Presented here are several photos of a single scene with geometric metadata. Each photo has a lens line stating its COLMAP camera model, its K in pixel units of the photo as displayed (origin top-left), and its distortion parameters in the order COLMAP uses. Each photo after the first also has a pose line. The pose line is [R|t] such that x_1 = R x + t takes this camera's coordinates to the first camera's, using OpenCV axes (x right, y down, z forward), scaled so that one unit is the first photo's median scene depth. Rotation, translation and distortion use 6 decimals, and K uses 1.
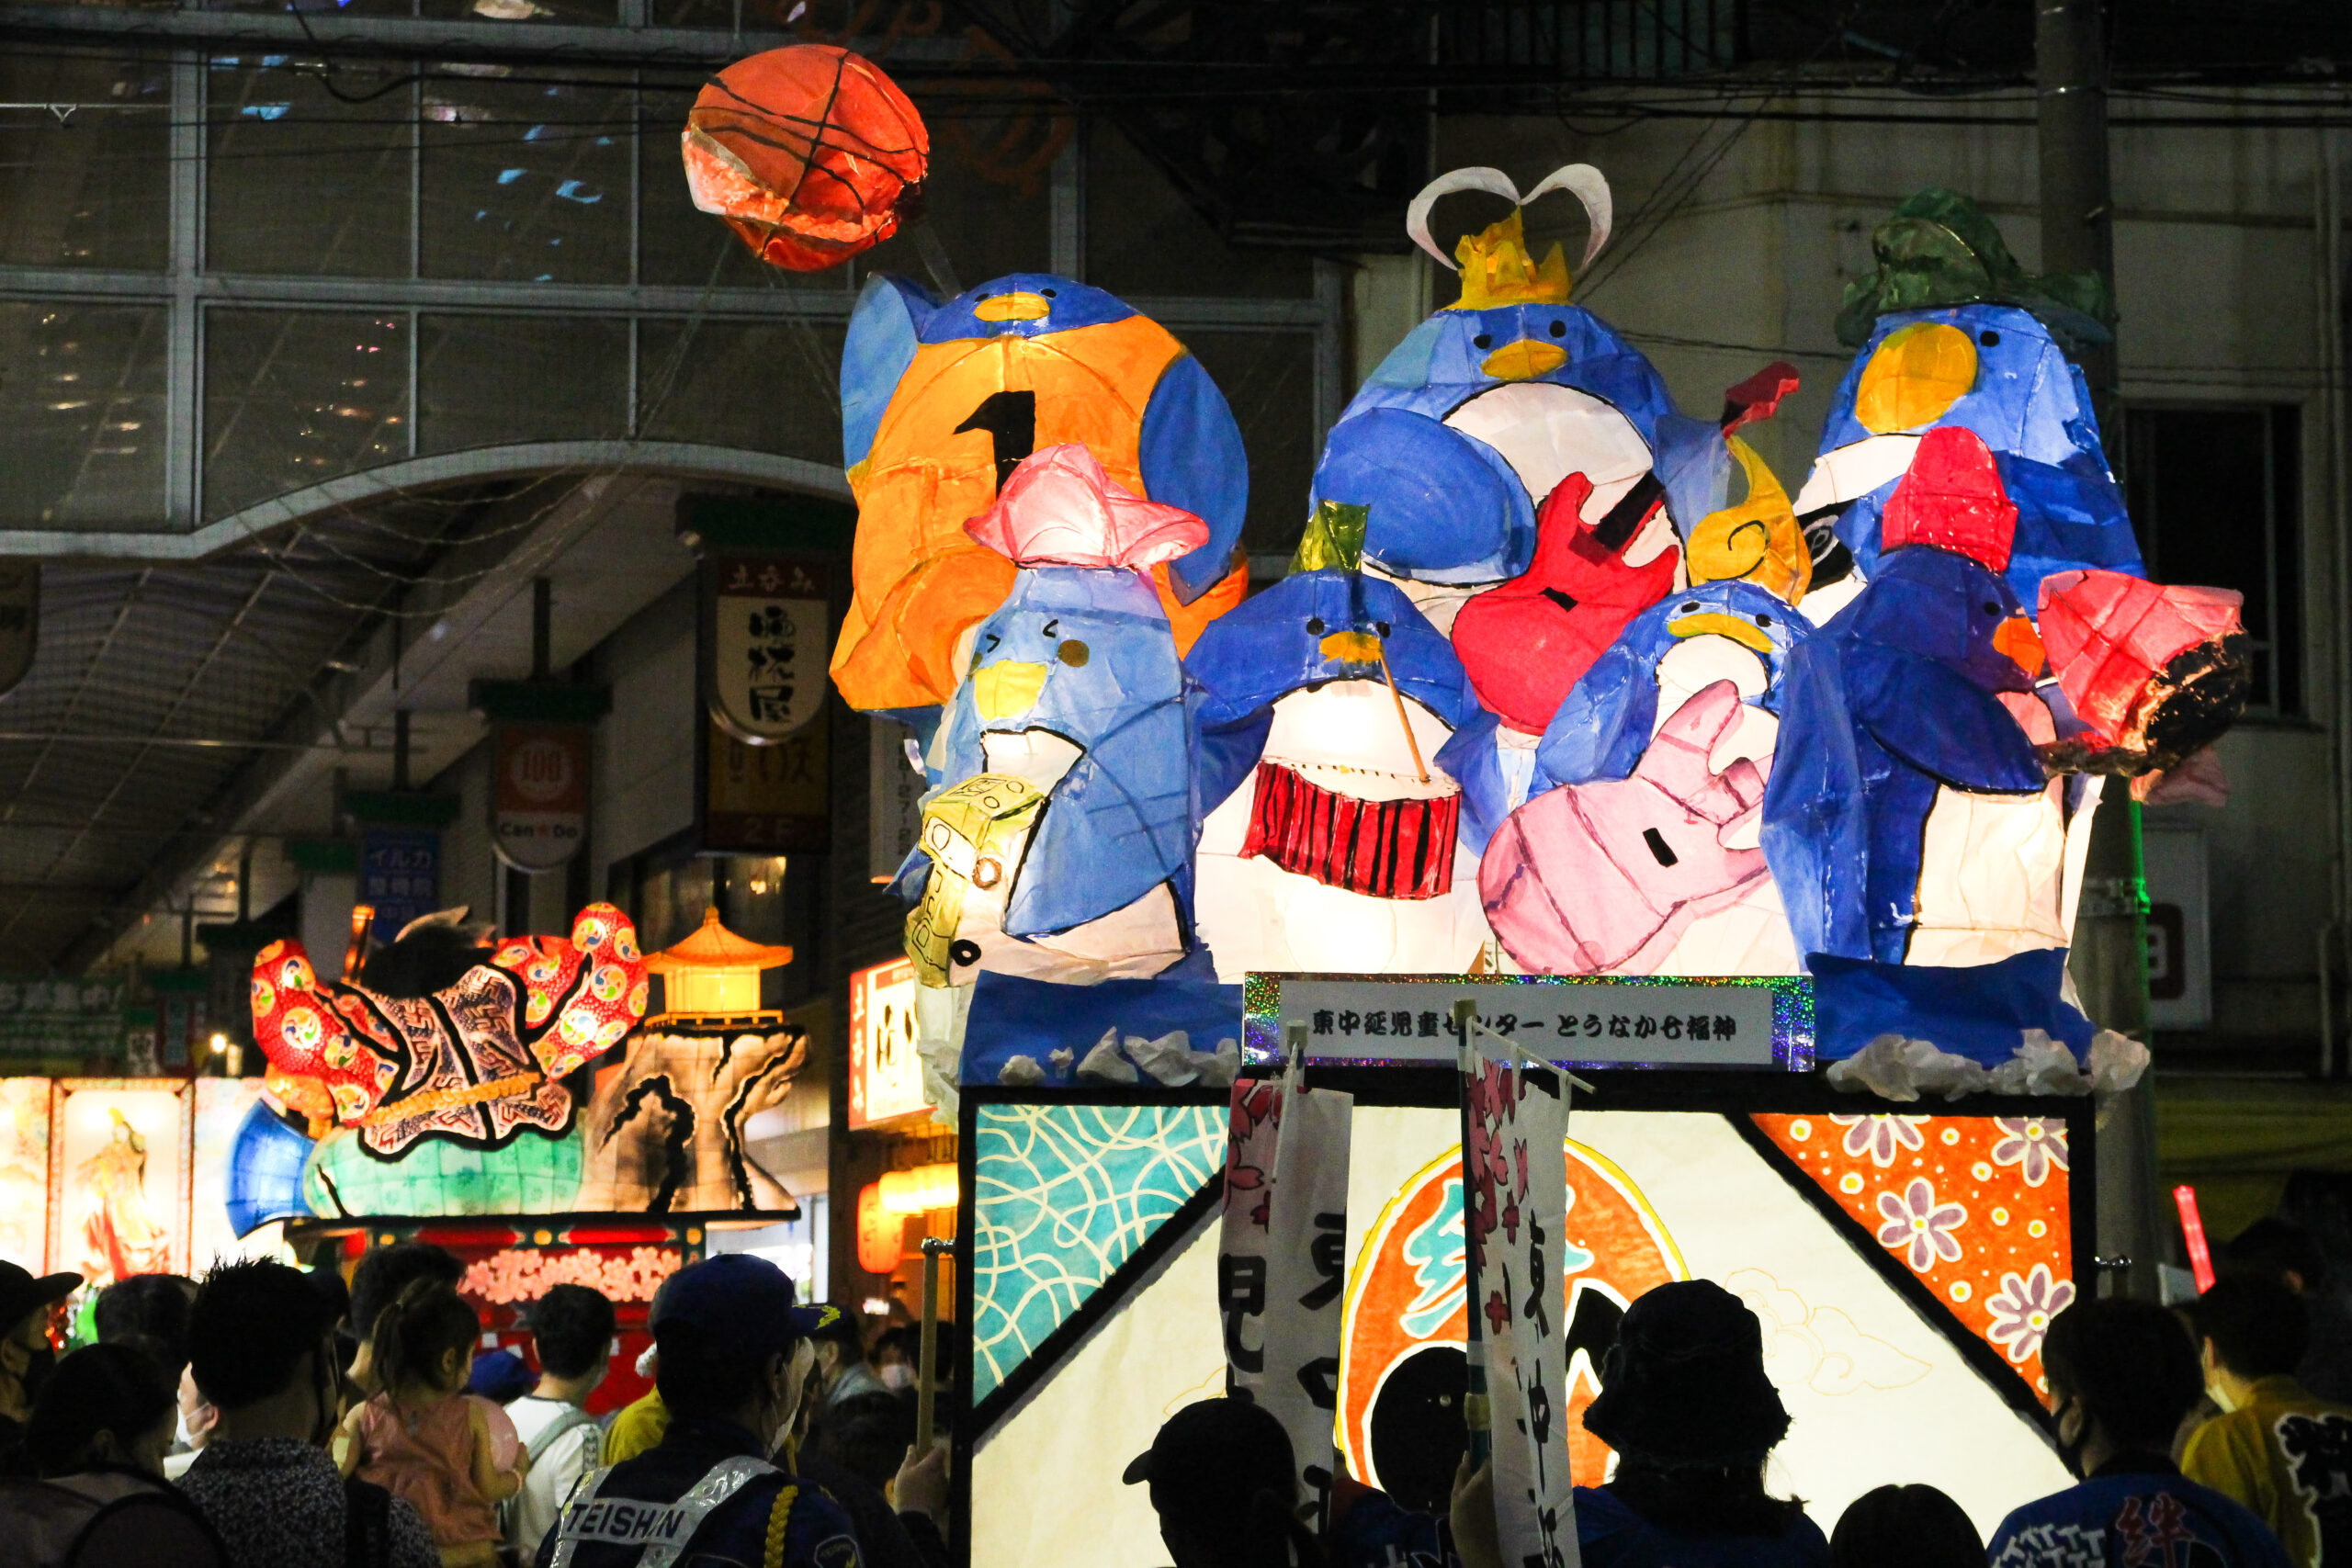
lens RADIAL K [[4856.6, 0, 1176.0], [0, 4856.6, 784.0], [0, 0, 1]] dist [0.324378, -2.238199]
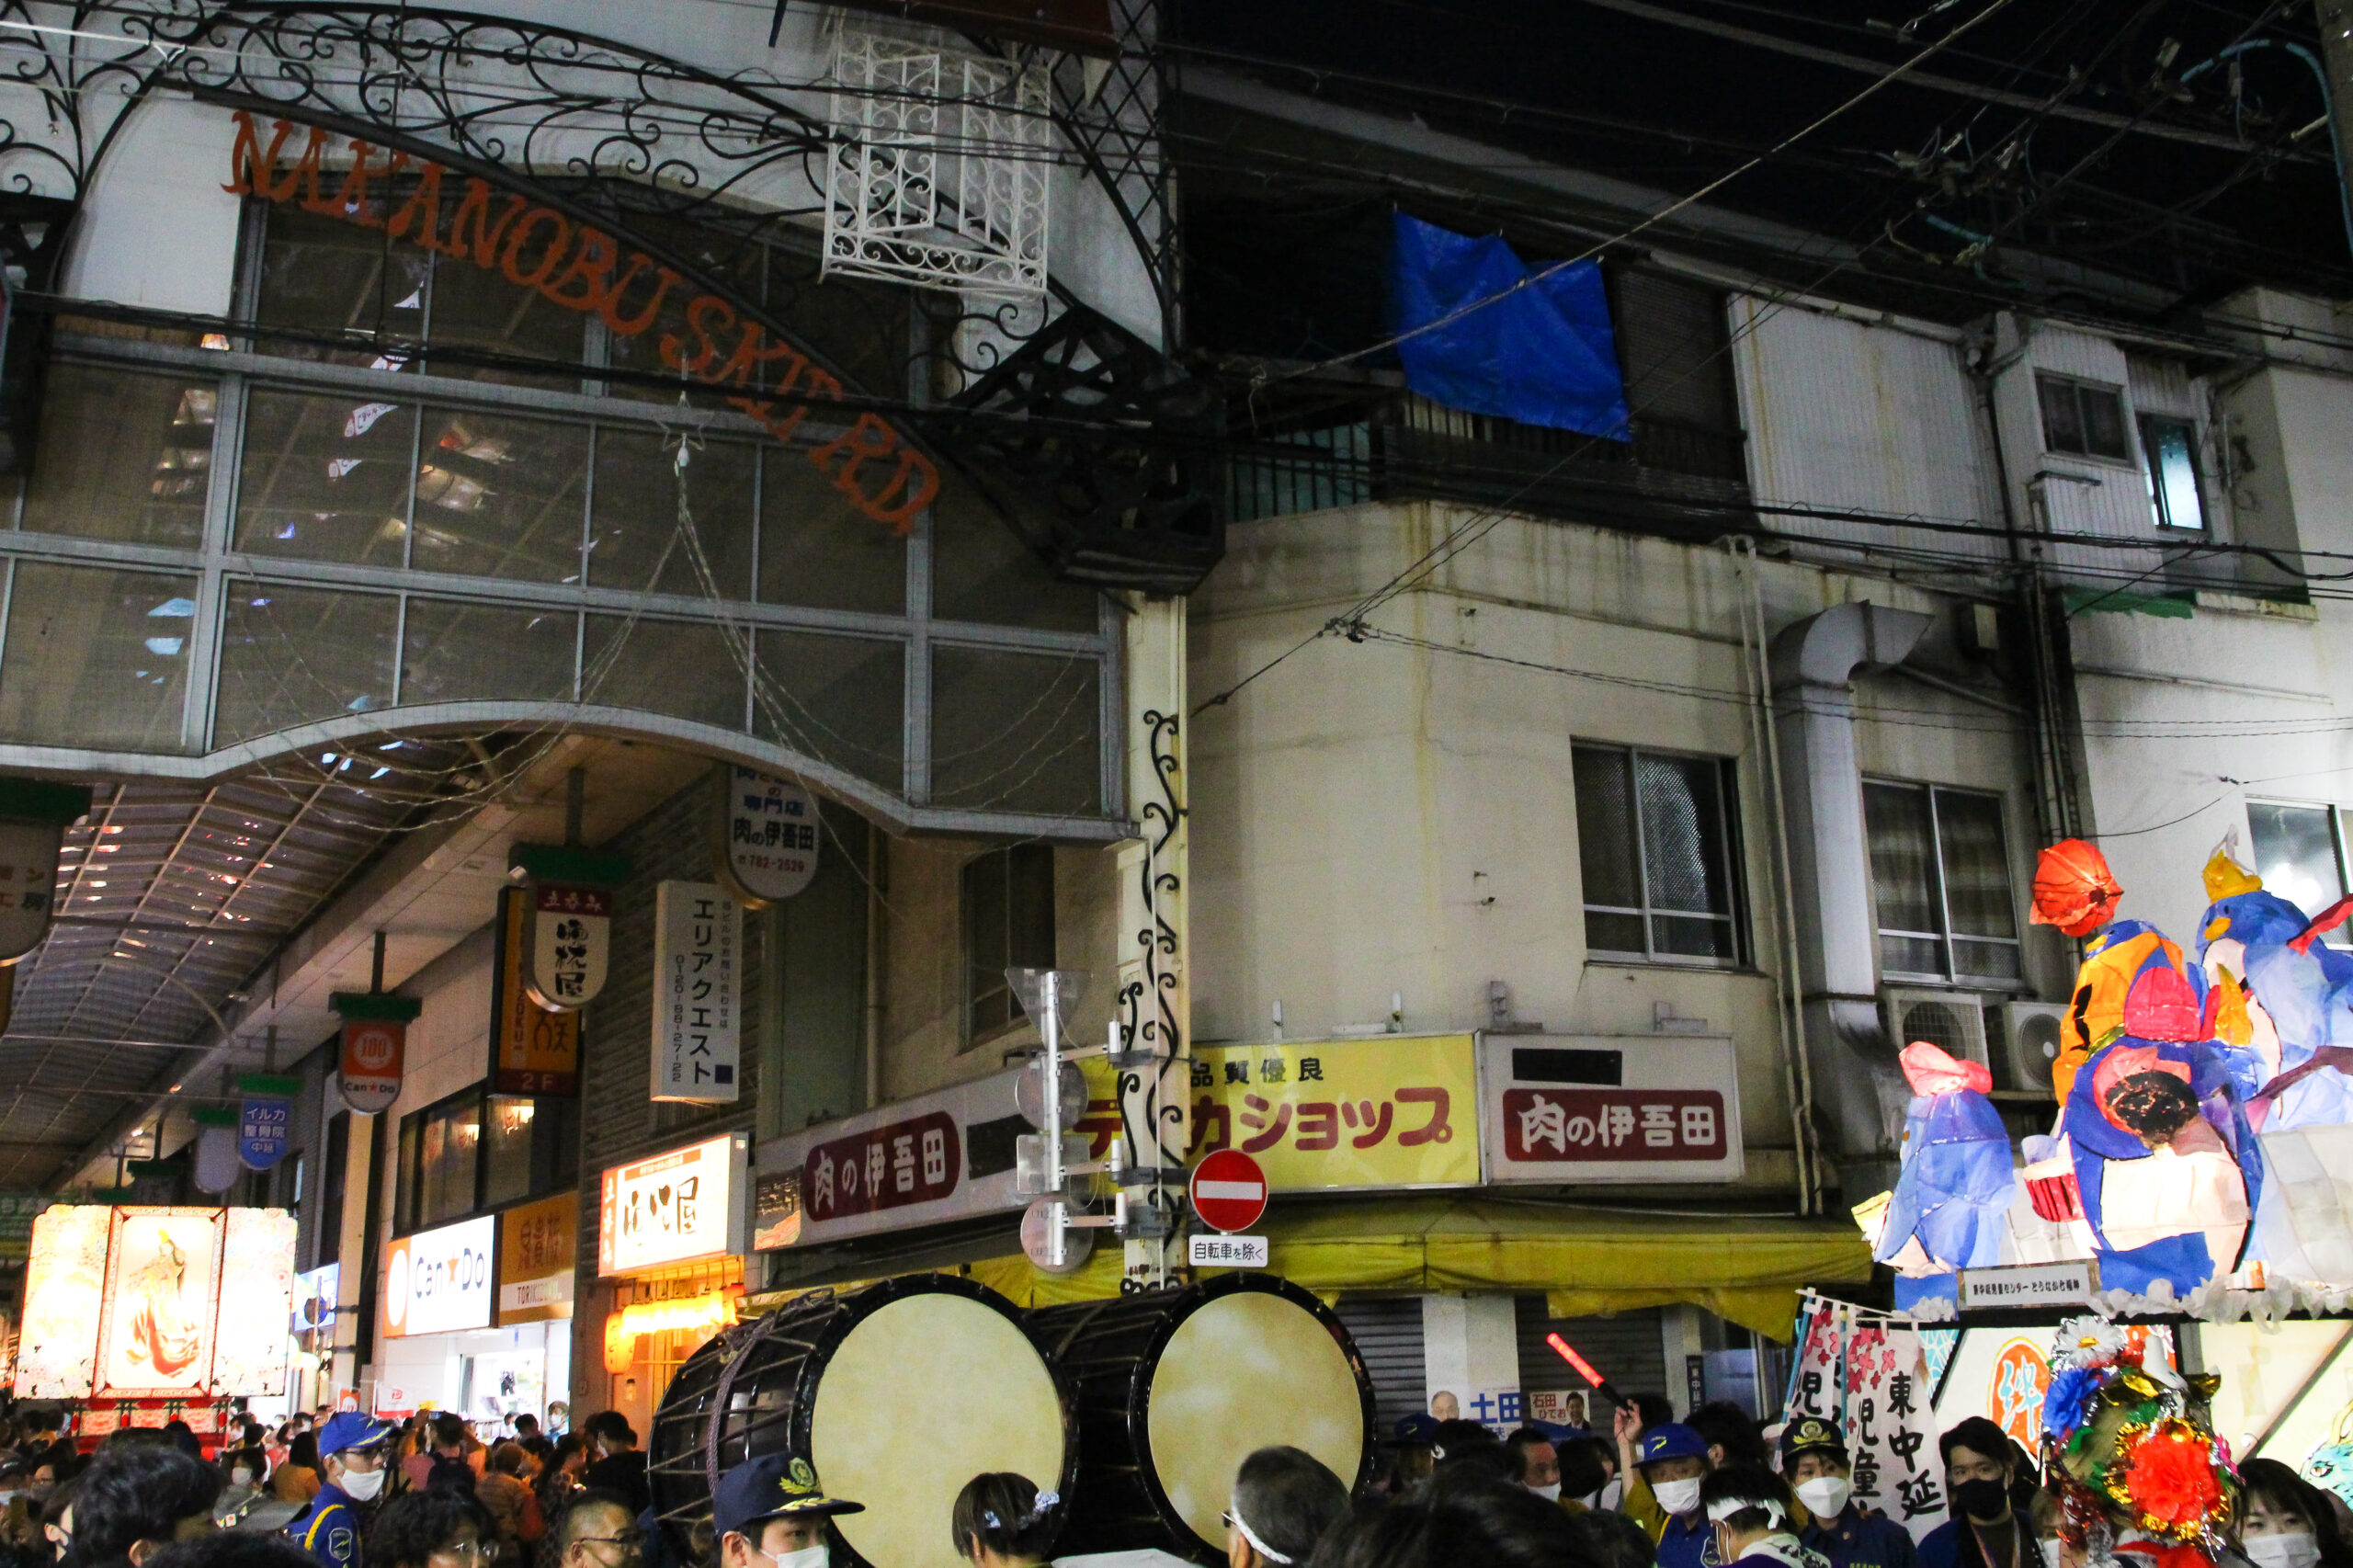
lens RADIAL K [[2175.0, 0, 1176.5], [0, 2175.0, 784.0], [0, 0, 1]] dist [-0.051572, 0.004682]
pose [[0.967016, 0.049200, 0.249919, -0.101219], [-0.009303, 0.987335, -0.158376, 0.036853], [-0.254546, 0.150827, 0.955226, 0.434923]]
